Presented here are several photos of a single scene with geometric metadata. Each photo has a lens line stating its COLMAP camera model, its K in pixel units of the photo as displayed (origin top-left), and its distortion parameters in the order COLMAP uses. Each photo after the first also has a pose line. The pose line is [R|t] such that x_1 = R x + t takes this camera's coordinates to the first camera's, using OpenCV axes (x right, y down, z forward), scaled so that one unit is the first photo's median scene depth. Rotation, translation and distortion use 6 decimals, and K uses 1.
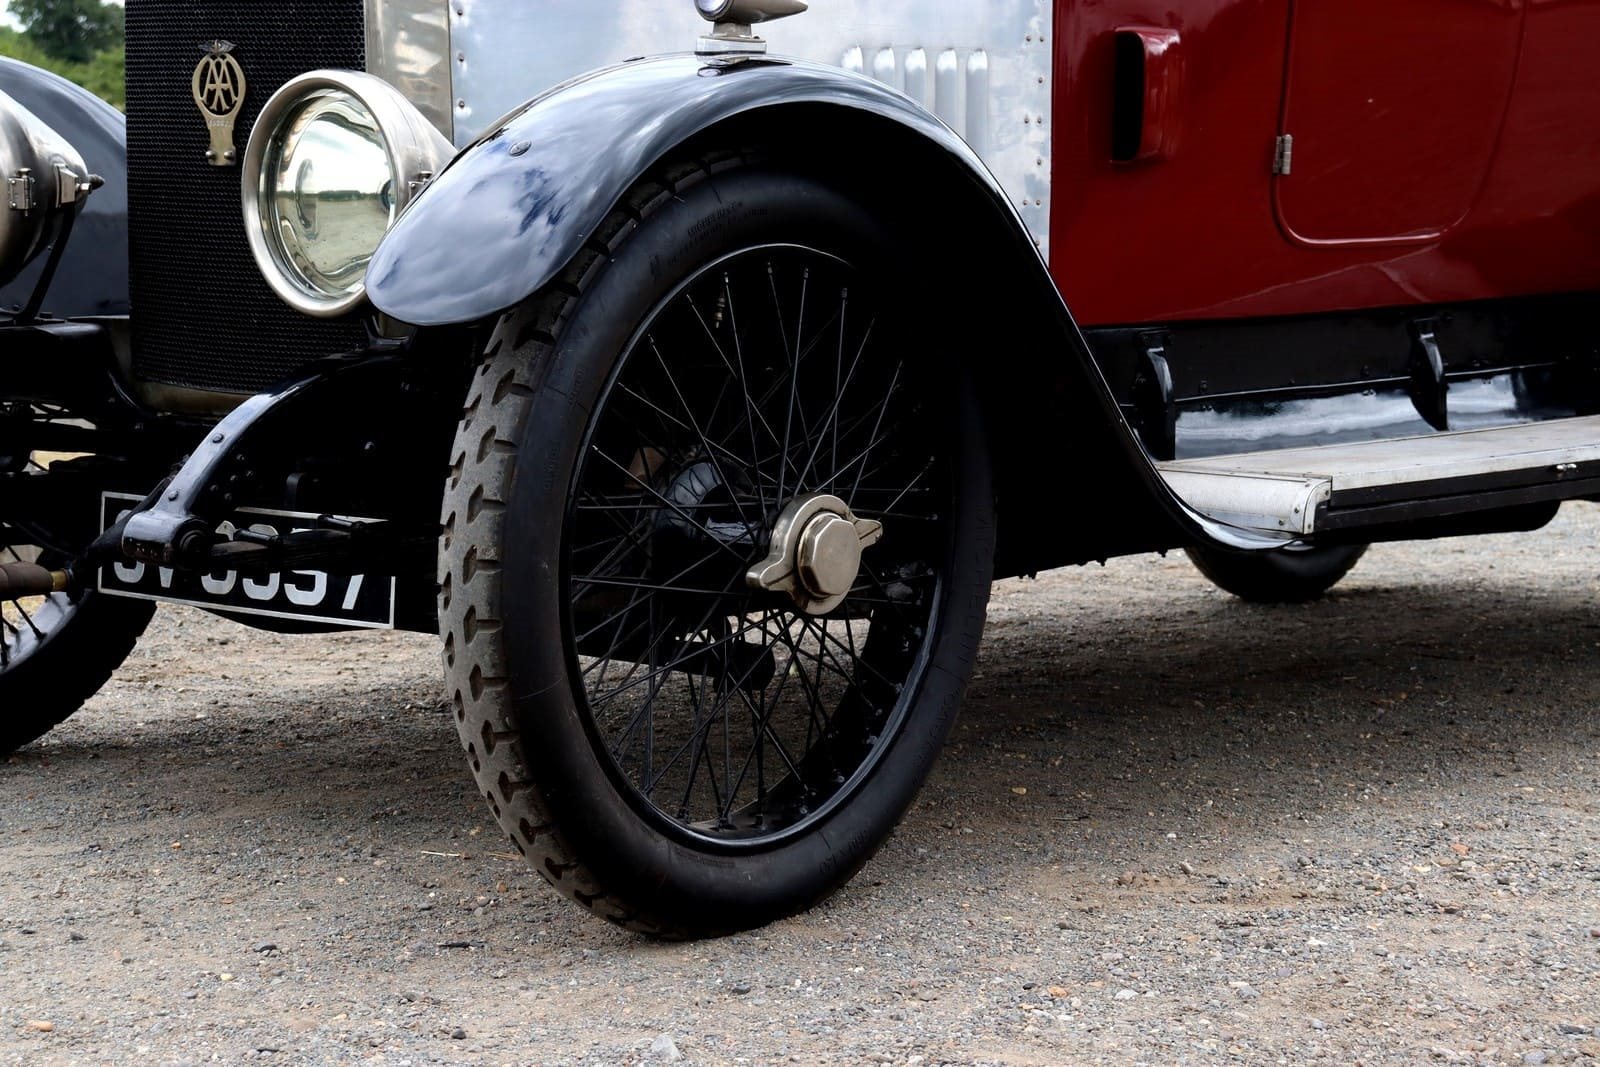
lens RADIAL K [[3471.5, 0, 800.1], [0, 3471.5, 533.6], [0, 0, 1]] dist [0.287600, 0.389518]
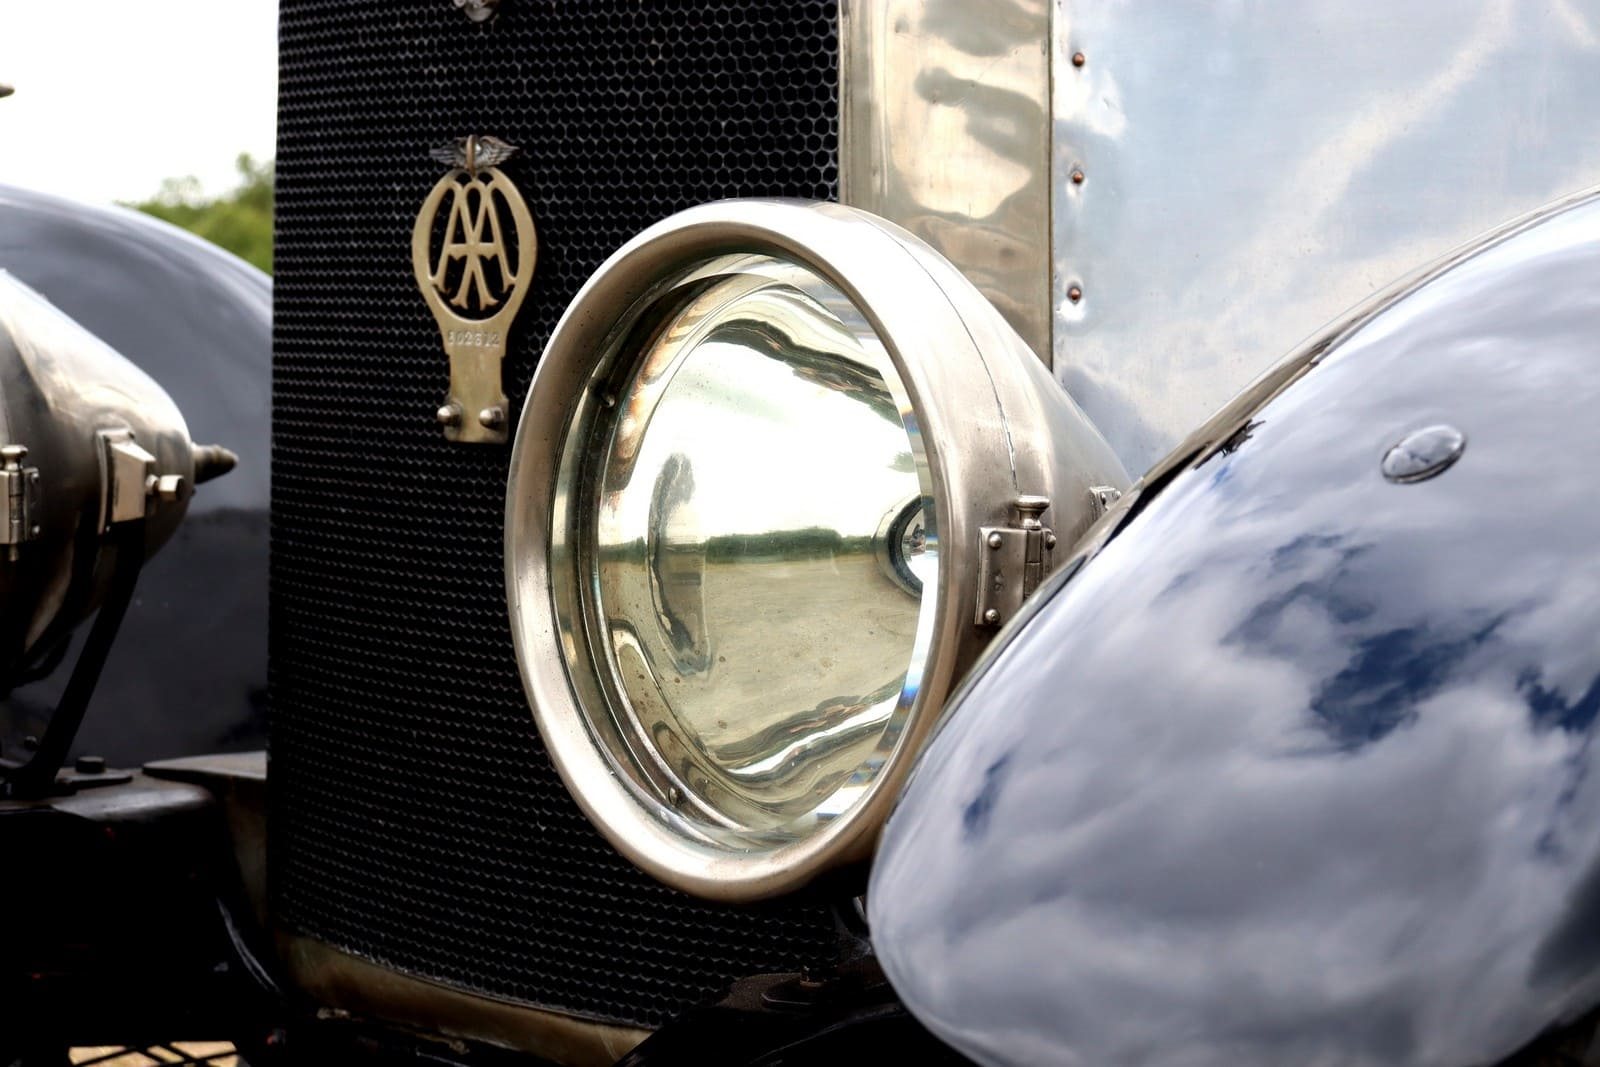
lens RADIAL K [[3862.1, 0, 799.1], [0, 3862.1, 526.0], [0, 0, 1]] dist [0.394003, -0.186439]
pose [[0.994273, 0.013084, -0.106063, -0.081333], [-0.019135, 0.998234, -0.056234, -0.071995], [0.105140, 0.057941, 0.992768, 0.570509]]
